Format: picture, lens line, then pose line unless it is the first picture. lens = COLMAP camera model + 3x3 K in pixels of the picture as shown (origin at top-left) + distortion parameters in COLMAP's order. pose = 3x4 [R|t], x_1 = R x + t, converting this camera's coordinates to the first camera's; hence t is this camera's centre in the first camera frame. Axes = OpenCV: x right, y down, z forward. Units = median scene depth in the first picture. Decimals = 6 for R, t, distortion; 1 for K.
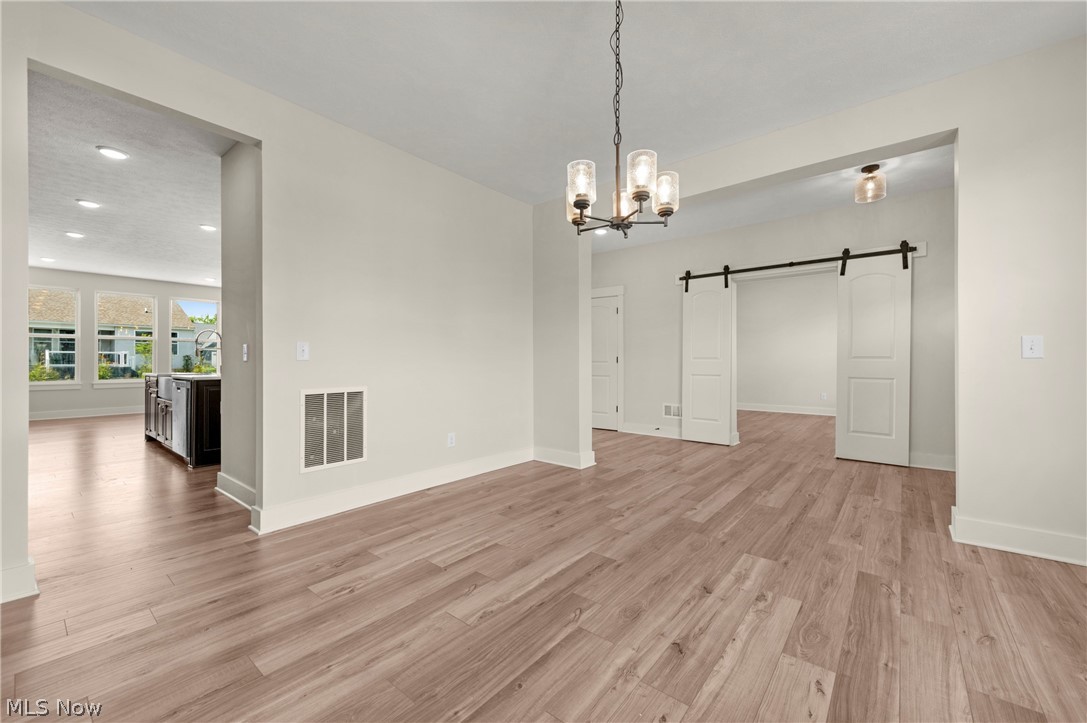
lens RADIAL K [[433.6, 0, 537.8], [0, 433.6, 358.5], [0, 0, 1]] dist [0.013073, -0.000589]
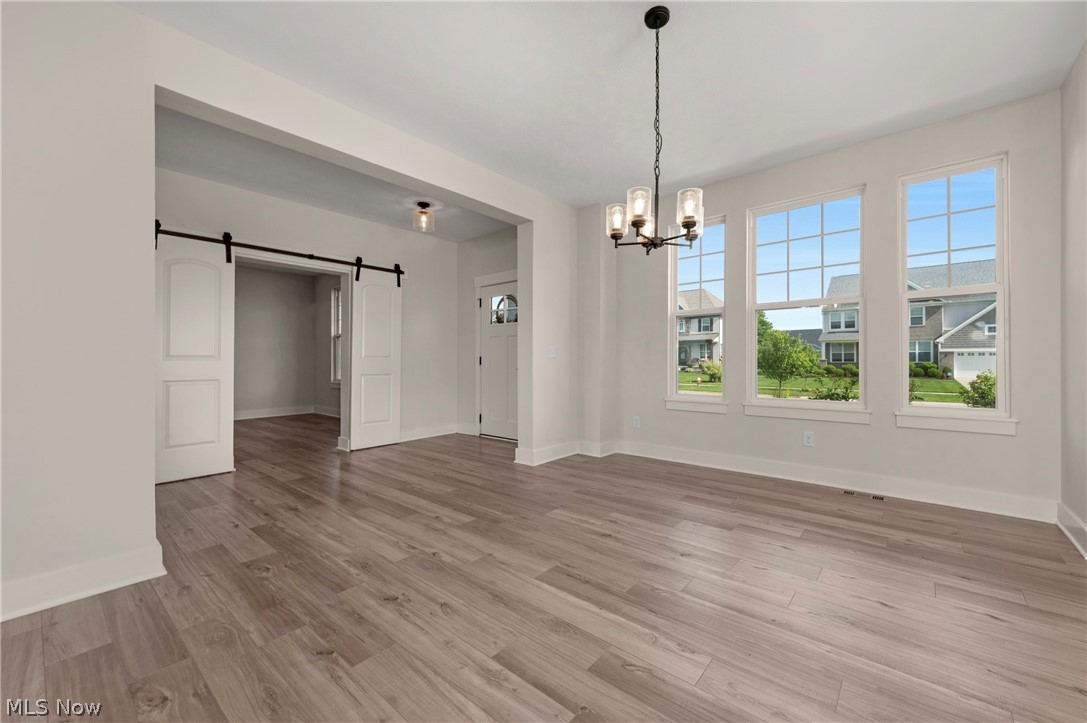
lens RADIAL K [[433.6, 0, 545.9], [0, 433.6, 361.1], [0, 0, 1]] dist [0.013073, -0.000589]
pose [[-0.011926, -0.006032, 0.999911, -0.696179], [-0.003669, 0.999975, 0.005988, -0.005647], [-0.999922, -0.003597, -0.011947, 0.897333]]
